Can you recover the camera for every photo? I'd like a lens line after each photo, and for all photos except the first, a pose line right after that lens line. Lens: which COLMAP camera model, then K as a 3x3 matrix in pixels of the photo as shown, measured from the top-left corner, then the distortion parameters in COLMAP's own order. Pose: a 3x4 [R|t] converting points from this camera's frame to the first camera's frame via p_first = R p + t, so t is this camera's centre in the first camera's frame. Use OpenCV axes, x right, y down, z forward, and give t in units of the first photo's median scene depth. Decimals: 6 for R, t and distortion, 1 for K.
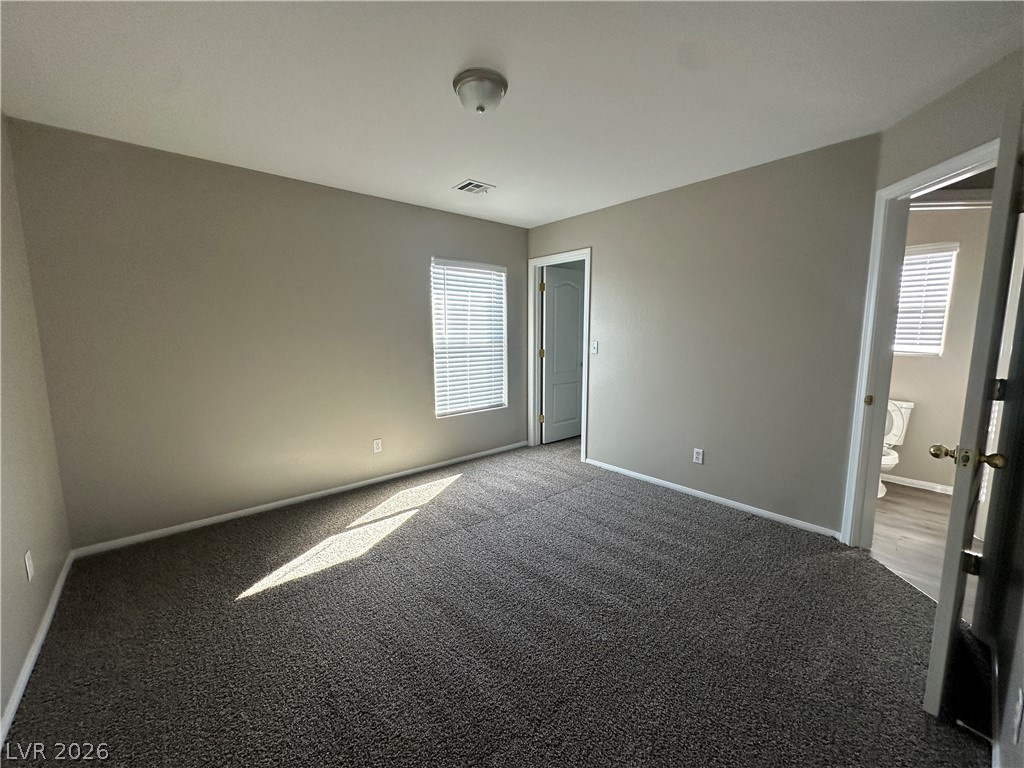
lens RADIAL K [[408.0, 0, 512.5], [0, 408.0, 383.2], [0, 0, 1]] dist [-0.006082, 0.001500]
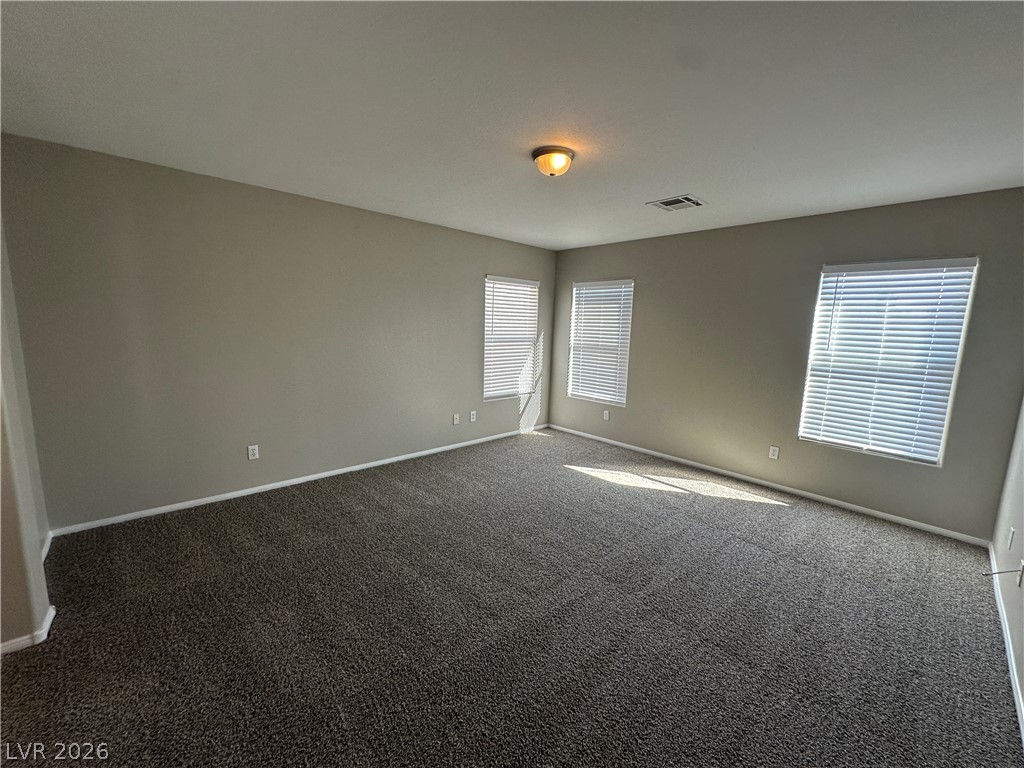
lens RADIAL K [[408.0, 0, 512.5], [0, 408.0, 383.2], [0, 0, 1]] dist [-0.006082, 0.001500]
pose [[0.026937, 0.155603, -0.987452, 0.692513], [-0.152421, 0.976900, 0.149782, -0.079518], [0.987948, 0.146474, 0.050032, 0.304742]]
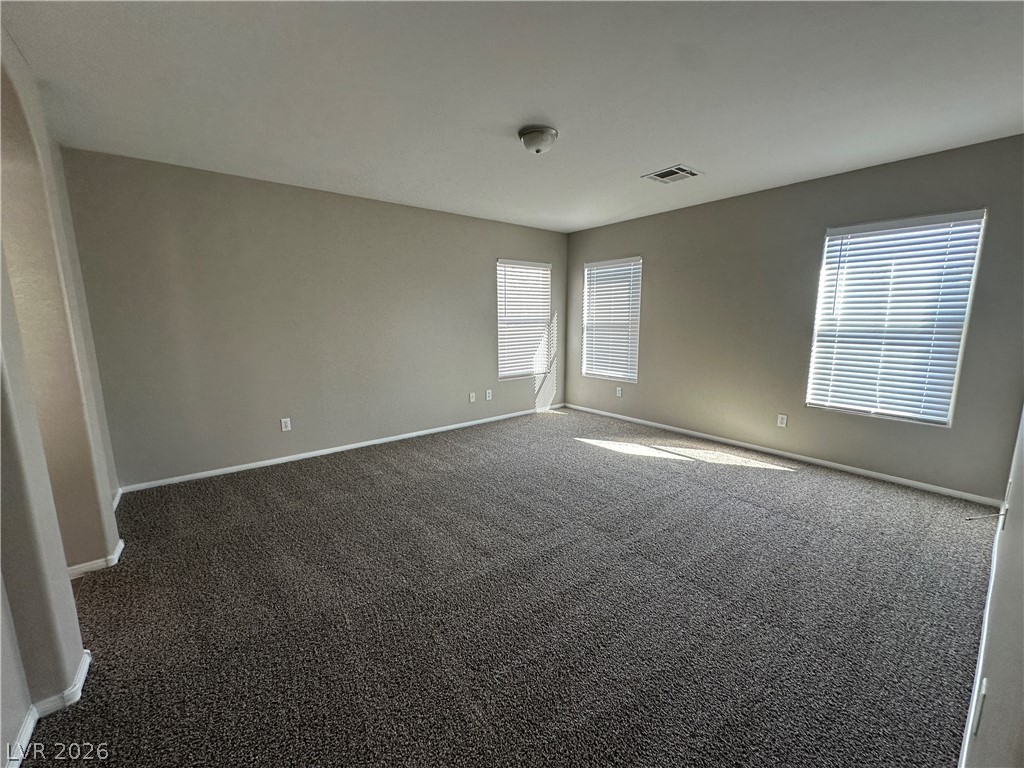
lens RADIAL K [[408.0, 0, 512.5], [0, 408.0, 383.2], [0, 0, 1]] dist [-0.006082, 0.001500]
pose [[-0.052728, 0.168445, -0.984300, 0.750323], [-0.117606, 0.977764, 0.173626, -0.047794], [0.991659, 0.124915, -0.031745, 0.376076]]
